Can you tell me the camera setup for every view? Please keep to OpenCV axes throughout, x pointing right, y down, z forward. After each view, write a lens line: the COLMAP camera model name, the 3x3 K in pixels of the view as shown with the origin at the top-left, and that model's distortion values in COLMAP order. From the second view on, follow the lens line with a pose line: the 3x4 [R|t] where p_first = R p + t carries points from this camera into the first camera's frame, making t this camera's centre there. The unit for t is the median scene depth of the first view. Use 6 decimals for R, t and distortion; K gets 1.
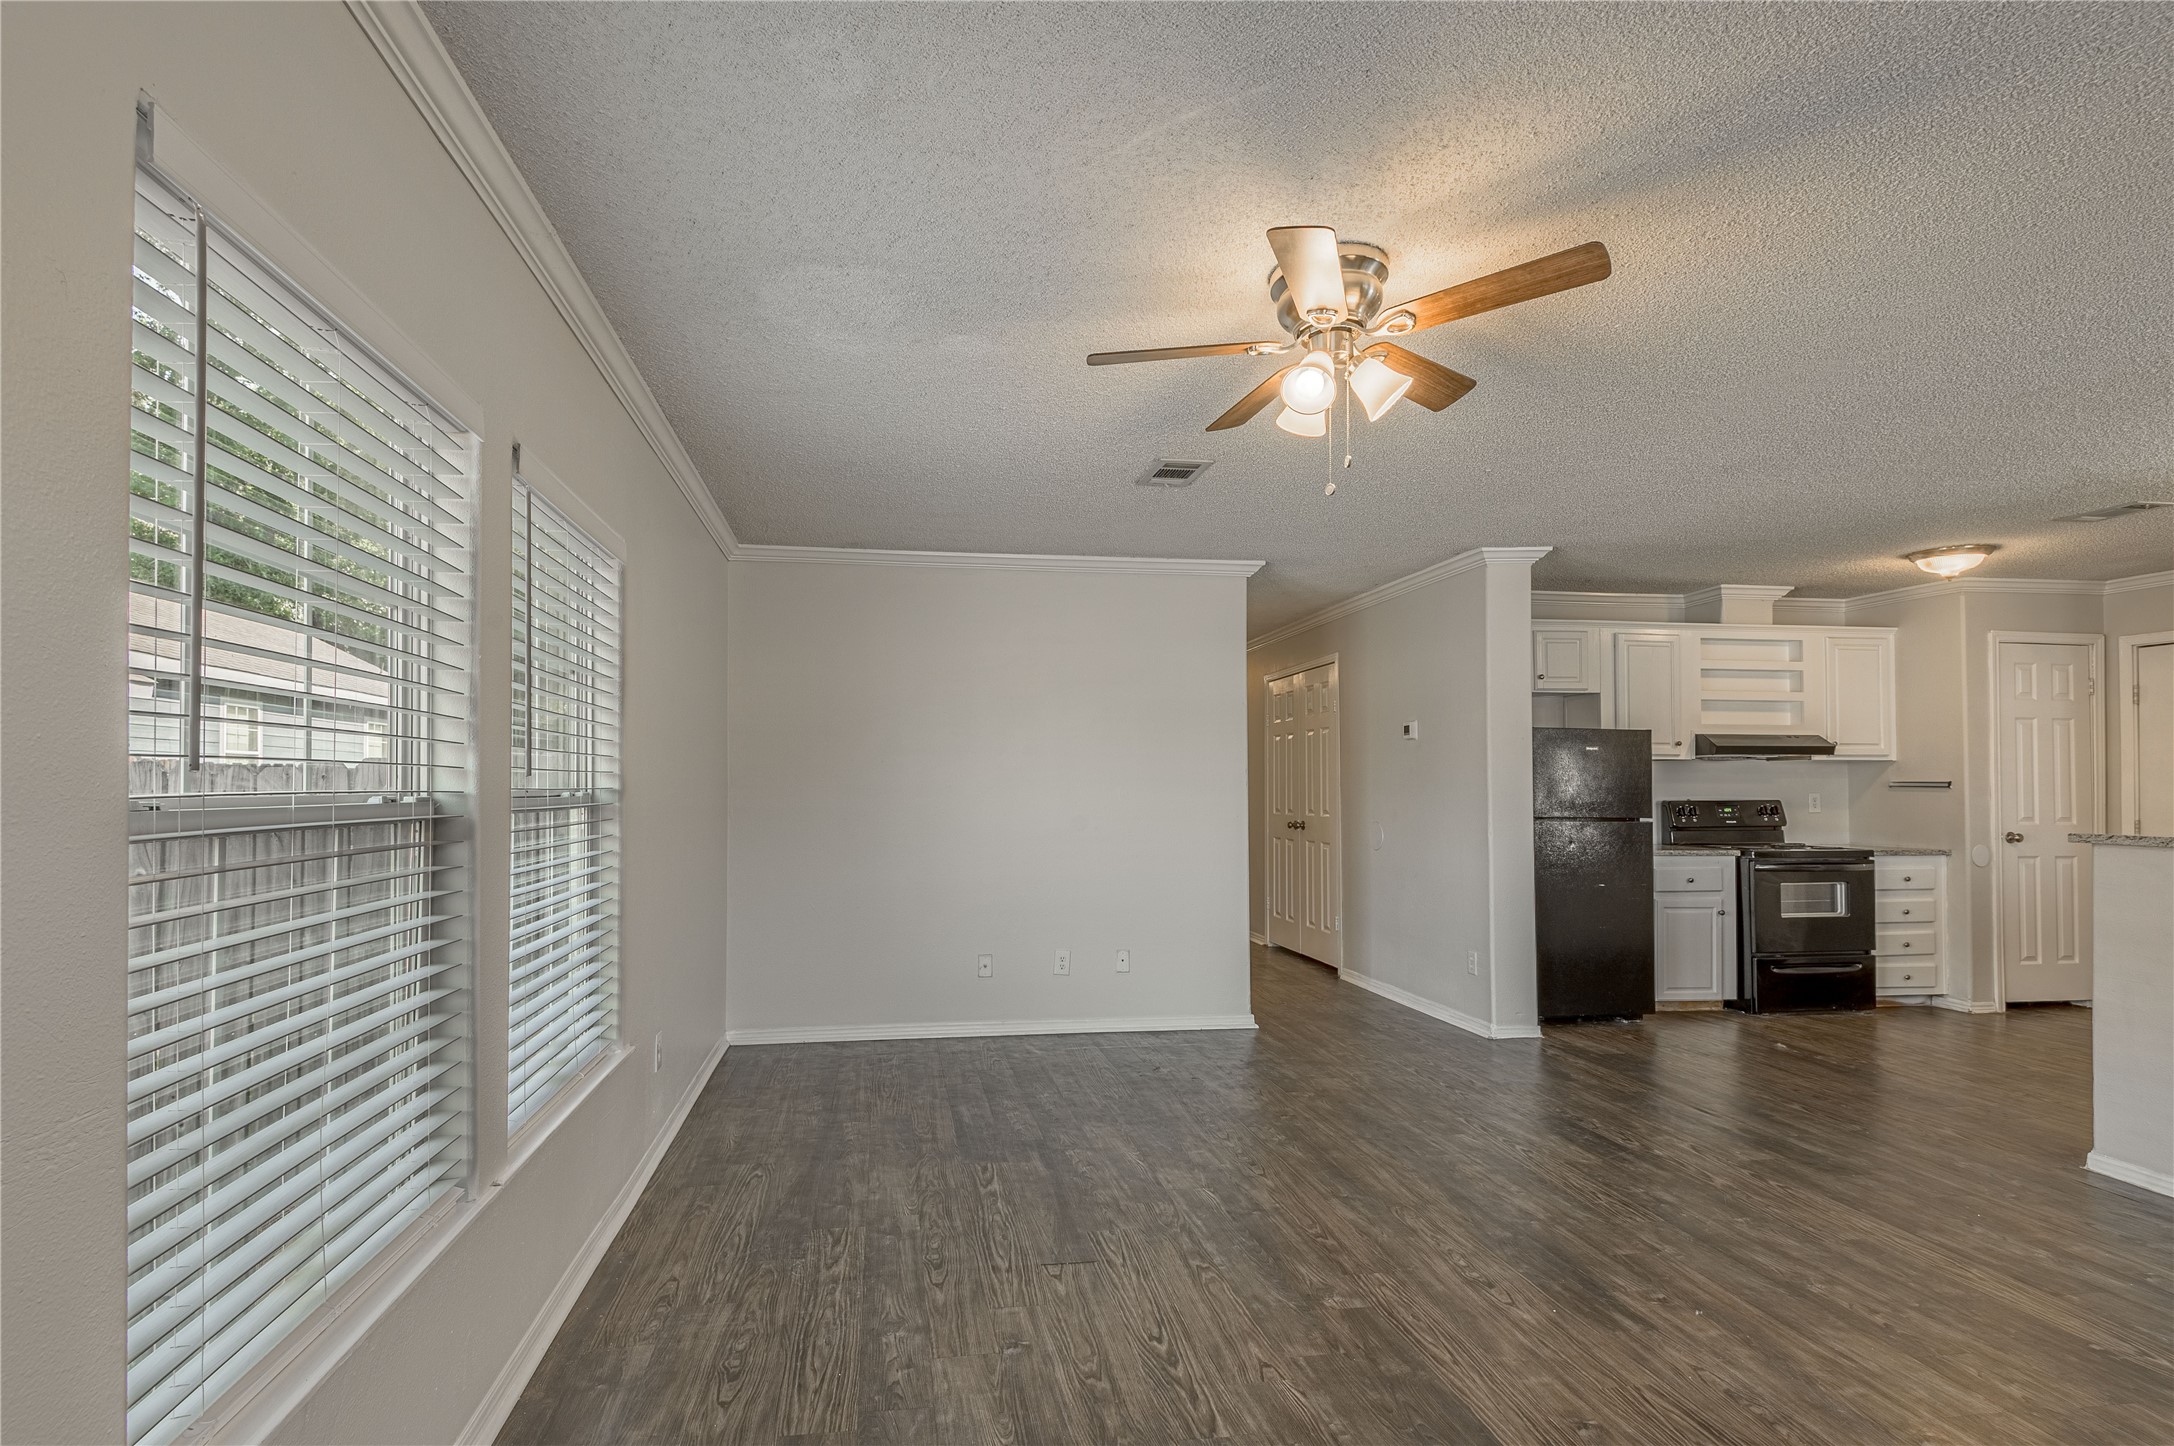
lens RADIAL K [[986.2, 0, 1077.9], [0, 986.2, 755.4], [0, 0, 1]] dist [0.003920, -0.000727]
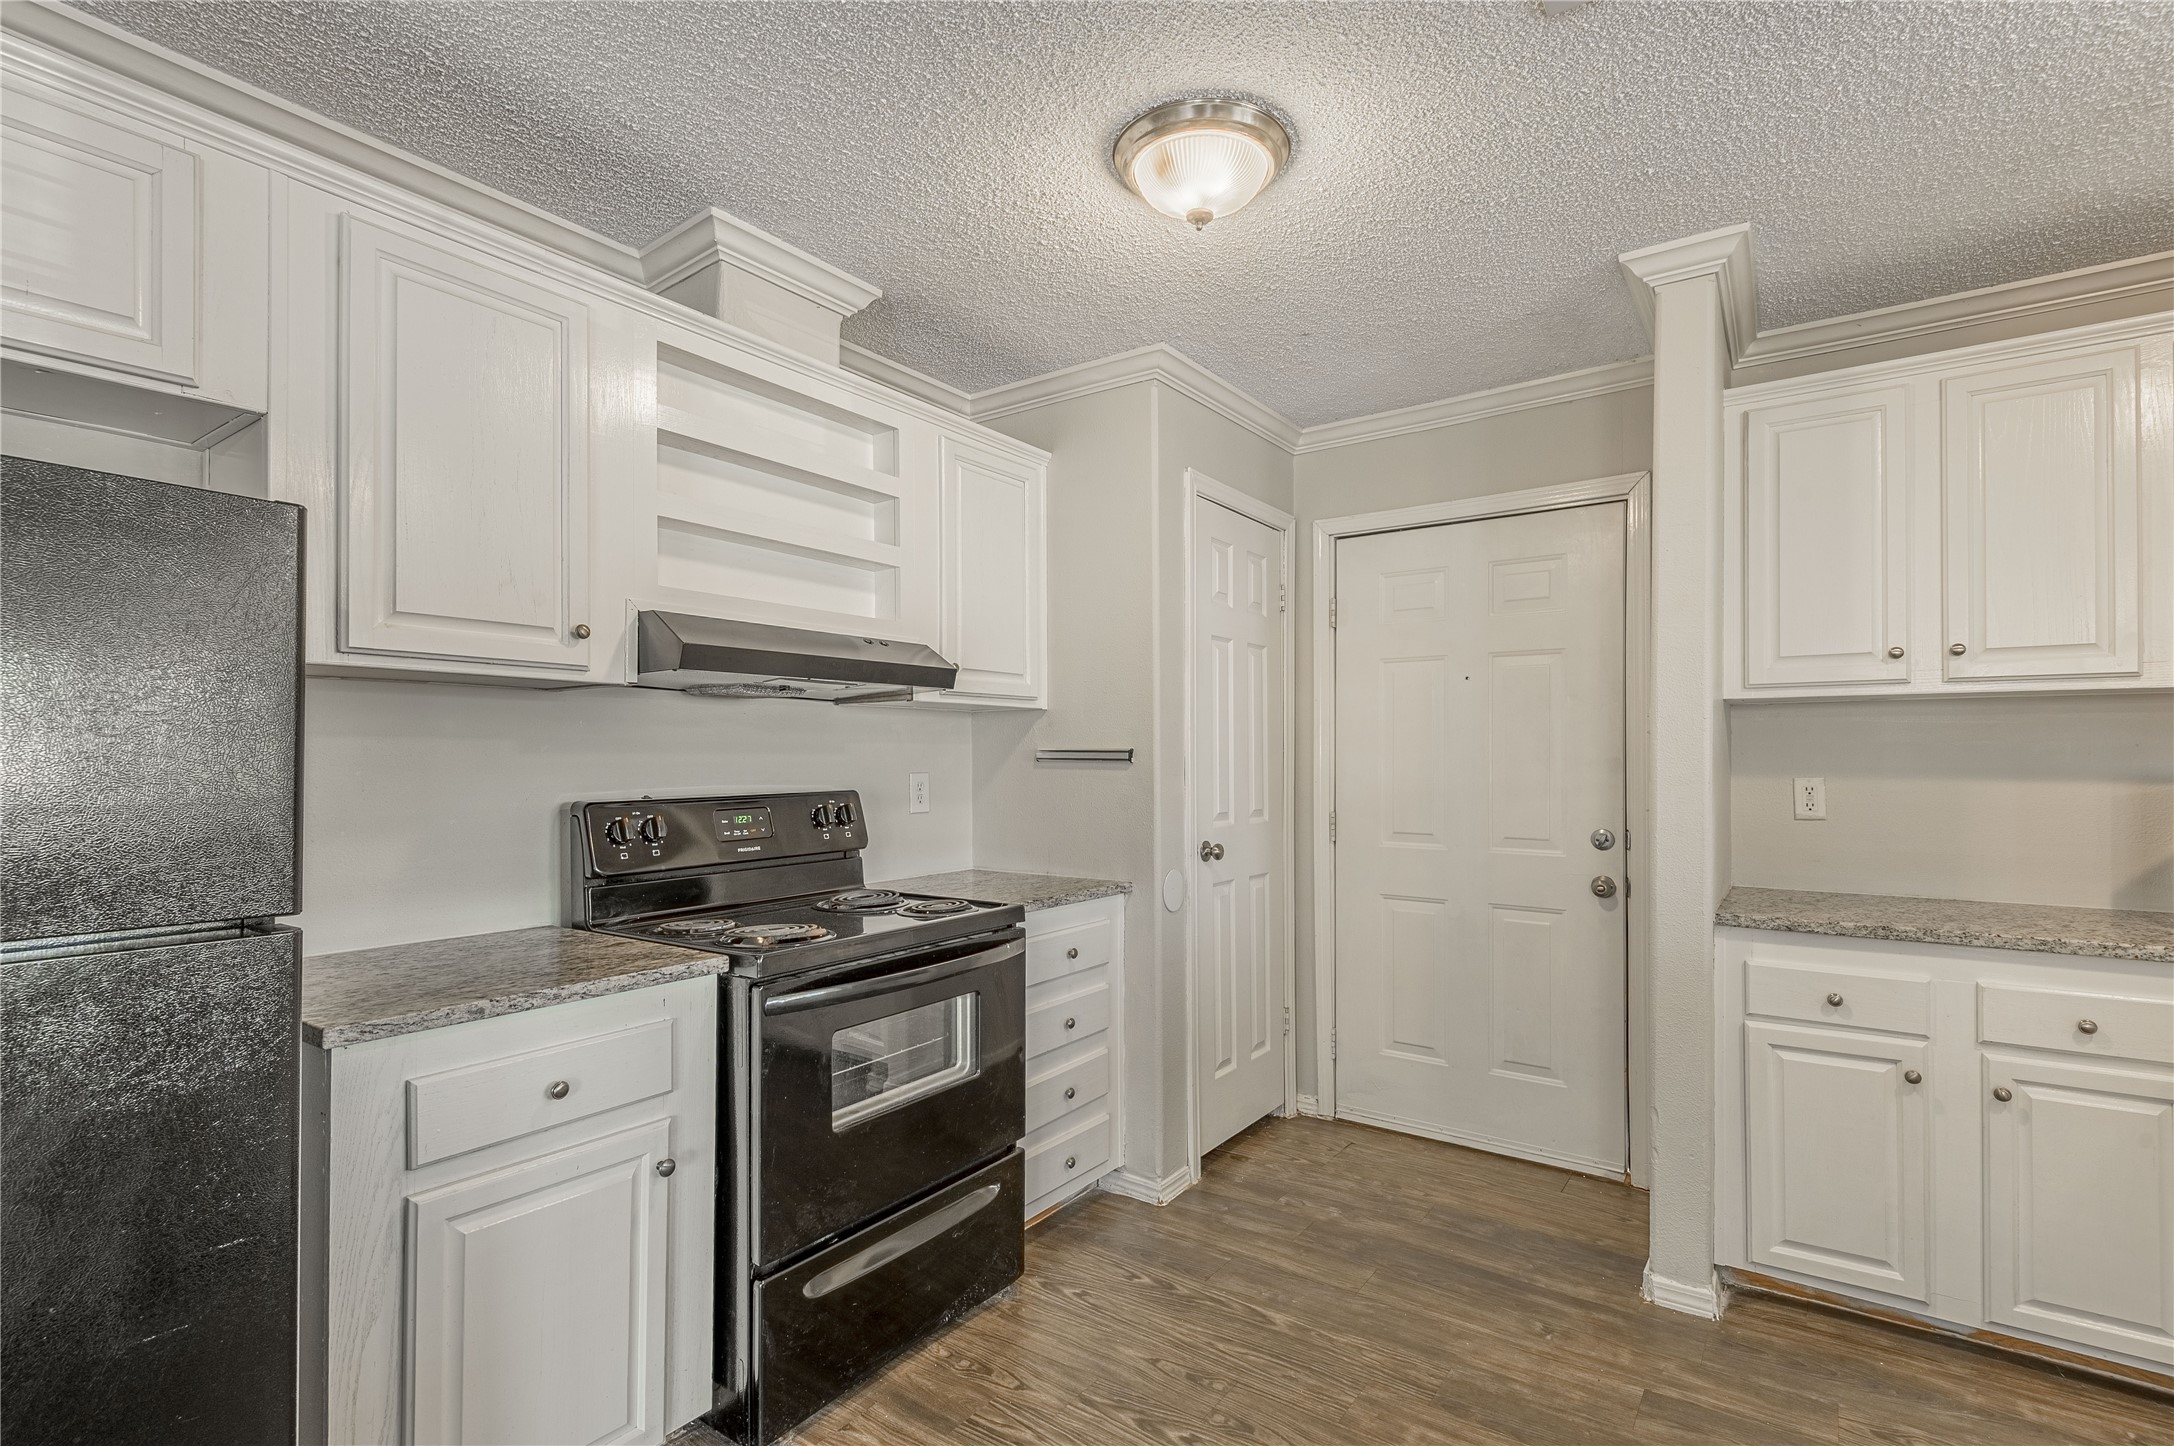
lens RADIAL K [[986.2, 0, 1077.9], [0, 986.2, 755.4], [0, 0, 1]] dist [0.003920, -0.000727]
pose [[0.703162, -0.001165, 0.711029, 0.499122], [-0.015442, 0.999738, 0.016909, 0.021549], [-0.710862, -0.022870, 0.702960, 0.661150]]
